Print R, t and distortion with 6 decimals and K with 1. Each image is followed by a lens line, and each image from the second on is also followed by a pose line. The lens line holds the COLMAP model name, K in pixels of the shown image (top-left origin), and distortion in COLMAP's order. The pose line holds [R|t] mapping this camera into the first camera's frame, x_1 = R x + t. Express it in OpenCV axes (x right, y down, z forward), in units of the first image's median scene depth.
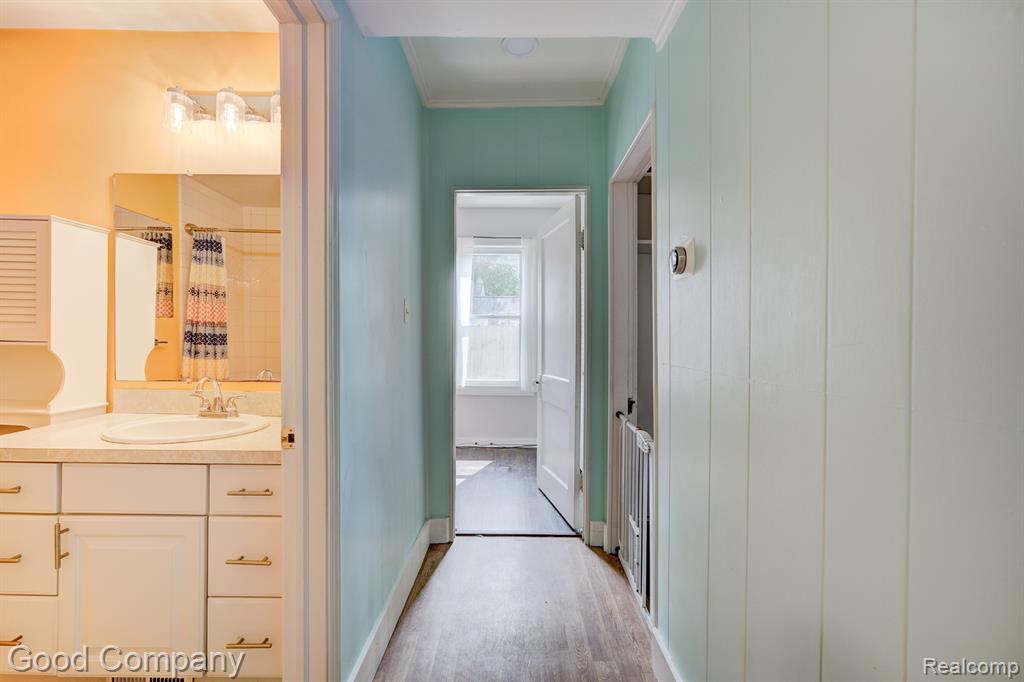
lens RADIAL K [[435.0, 0, 507.7], [0, 435.0, 348.6], [0, 0, 1]] dist [0.002220, 0.000788]
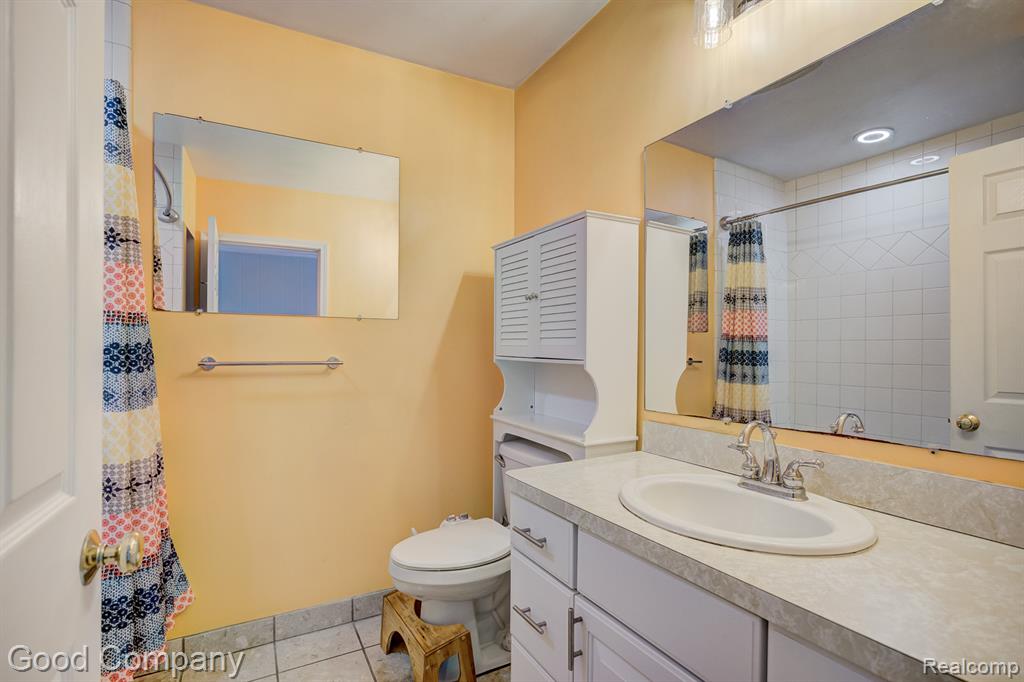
lens RADIAL K [[522.8, 0, 512.0], [0, 522.8, 341.0], [0, 0, 1]] dist [-0.037165, 0.032923]
pose [[0.527152, -0.026894, -0.849345, -0.125080], [-0.021371, 0.998763, -0.044890, -0.001812], [0.849502, 0.041815, 0.525926, 0.164961]]
